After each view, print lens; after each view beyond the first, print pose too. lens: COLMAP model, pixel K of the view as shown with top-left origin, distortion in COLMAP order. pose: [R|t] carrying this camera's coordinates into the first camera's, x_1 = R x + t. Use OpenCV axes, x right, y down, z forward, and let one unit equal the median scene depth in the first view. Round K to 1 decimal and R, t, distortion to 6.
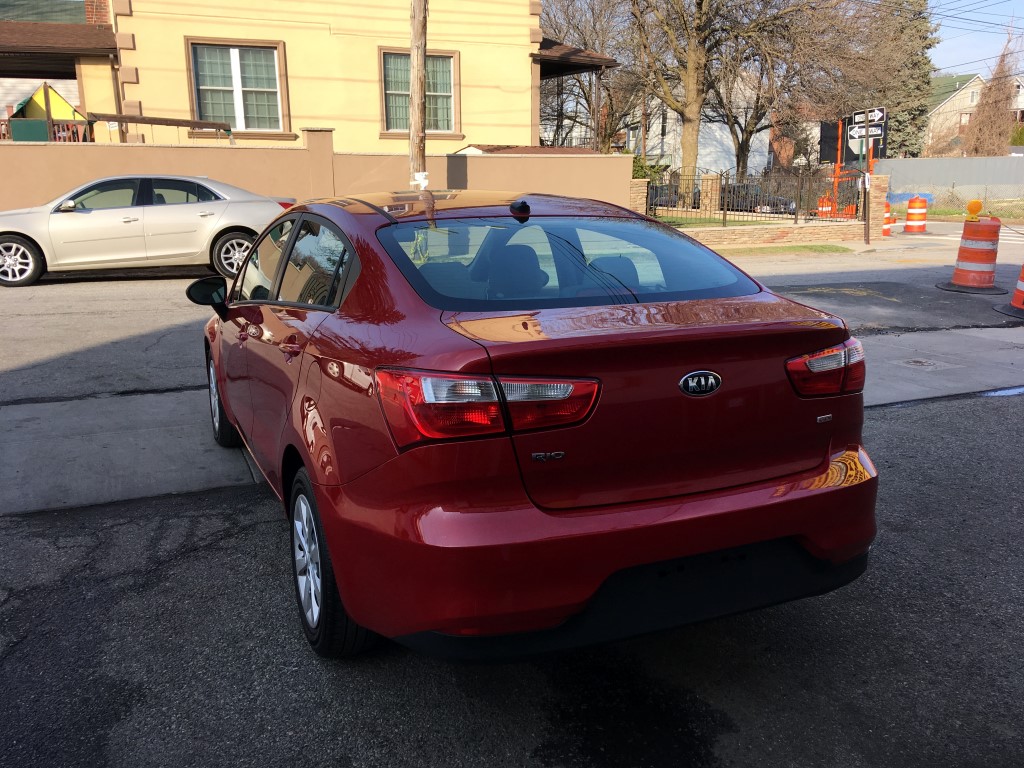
lens RADIAL K [[868.4, 0, 512.0], [0, 868.4, 384.0], [0, 0, 1]] dist [0.123087, -0.207528]
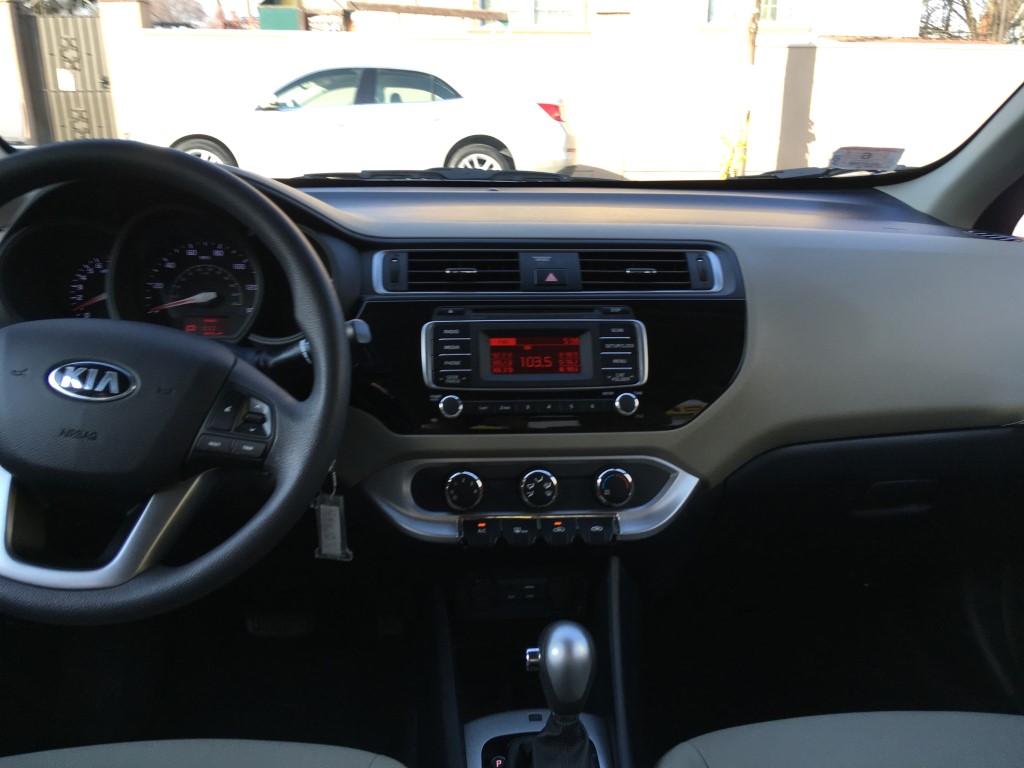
lens RADIAL K [[870.8, 0, 496.2], [0, 870.8, 417.3], [0, 0, 1]] dist [0.013941, -0.053475]
pose [[0.936223, 0.118219, -0.330926, -0.027892], [-0.082925, 0.989442, 0.118861, -0.027559], [0.341483, -0.083838, 0.936141, 0.237829]]
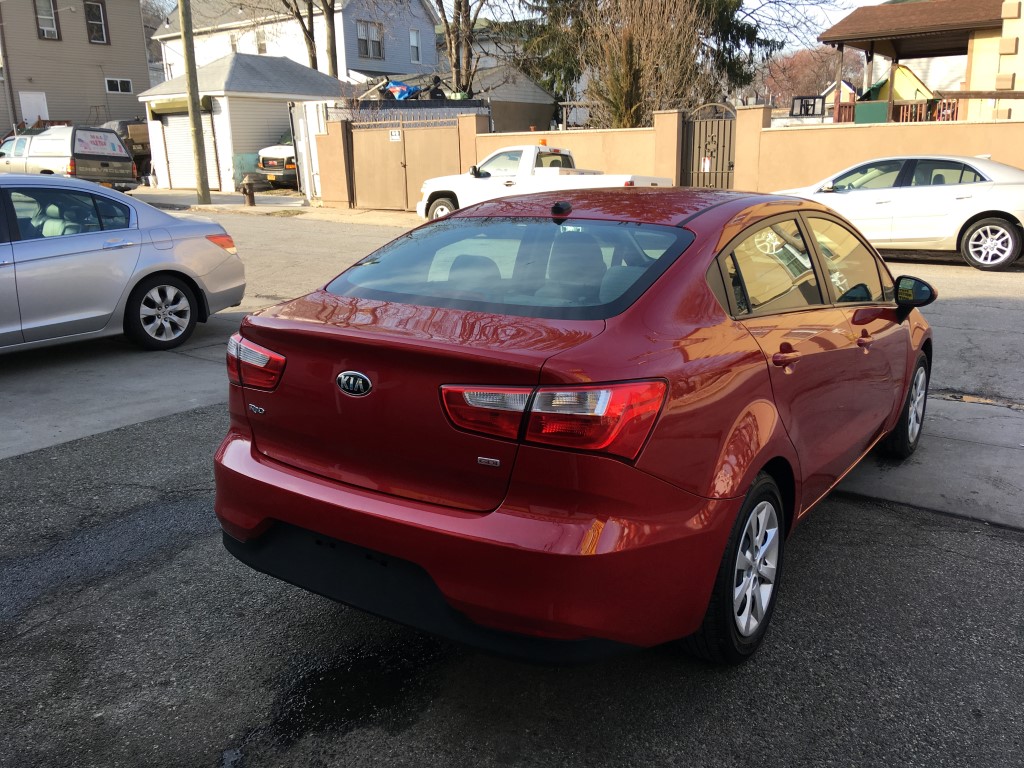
lens RADIAL K [[857.8, 0, 513.4], [0, 857.8, 408.6], [0, 0, 1]] dist [0.169222, -0.239477]
pose [[0.512918, 0.225361, -0.828328, 0.169576], [-0.181138, 0.971612, 0.152179, -0.023411], [0.839109, 0.071986, 0.539179, 0.086322]]
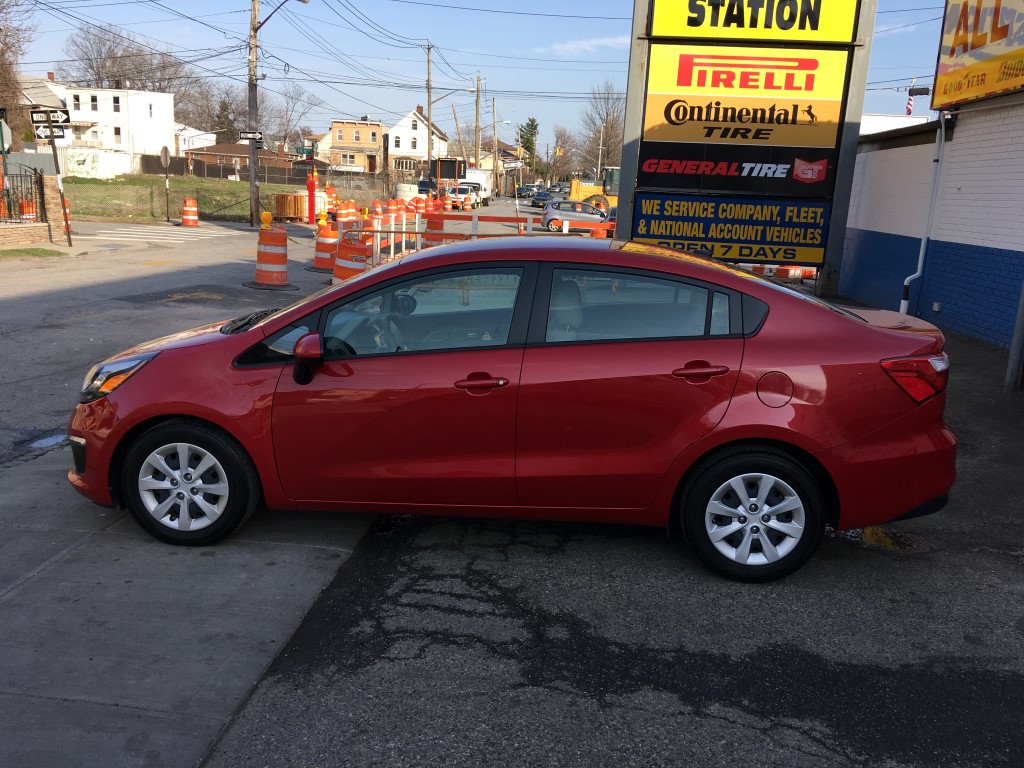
lens RADIAL K [[868.4, 0, 512.0], [0, 868.4, 384.0], [0, 0, 1]] dist [0.123087, -0.207528]
pose [[0.486755, -0.162662, 0.858261, -0.277507], [0.153475, 0.983152, 0.099290, -0.035945], [-0.859951, 0.083391, 0.503518, 0.109770]]
